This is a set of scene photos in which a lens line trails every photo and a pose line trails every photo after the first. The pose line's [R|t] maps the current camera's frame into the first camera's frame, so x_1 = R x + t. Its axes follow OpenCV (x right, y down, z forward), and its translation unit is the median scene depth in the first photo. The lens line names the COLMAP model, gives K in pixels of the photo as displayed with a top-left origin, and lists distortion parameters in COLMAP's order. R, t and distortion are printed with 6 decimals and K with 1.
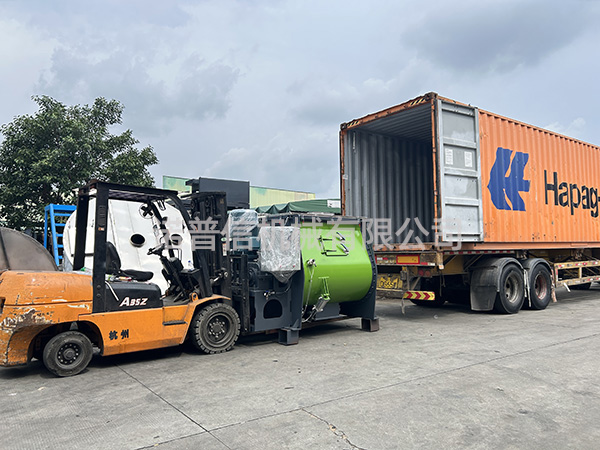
lens RADIAL K [[460.5, 0, 299.7], [0, 460.5, 220.7], [0, 0, 1]] dist [0.115202, -0.000553]
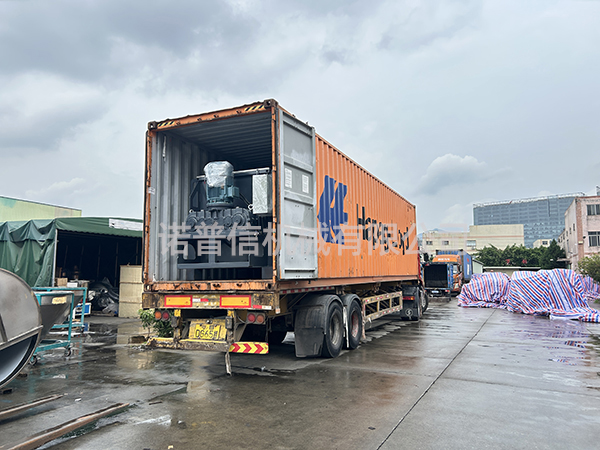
lens RADIAL K [[460.5, 0, 299.7], [0, 460.5, 220.7], [0, 0, 1]] dist [0.115202, -0.000553]
pose [[0.888952, 0.062529, 0.453711, -0.033583], [-0.038453, 0.997328, -0.062108, -0.007735], [-0.456383, 0.037764, 0.888982, 0.223511]]
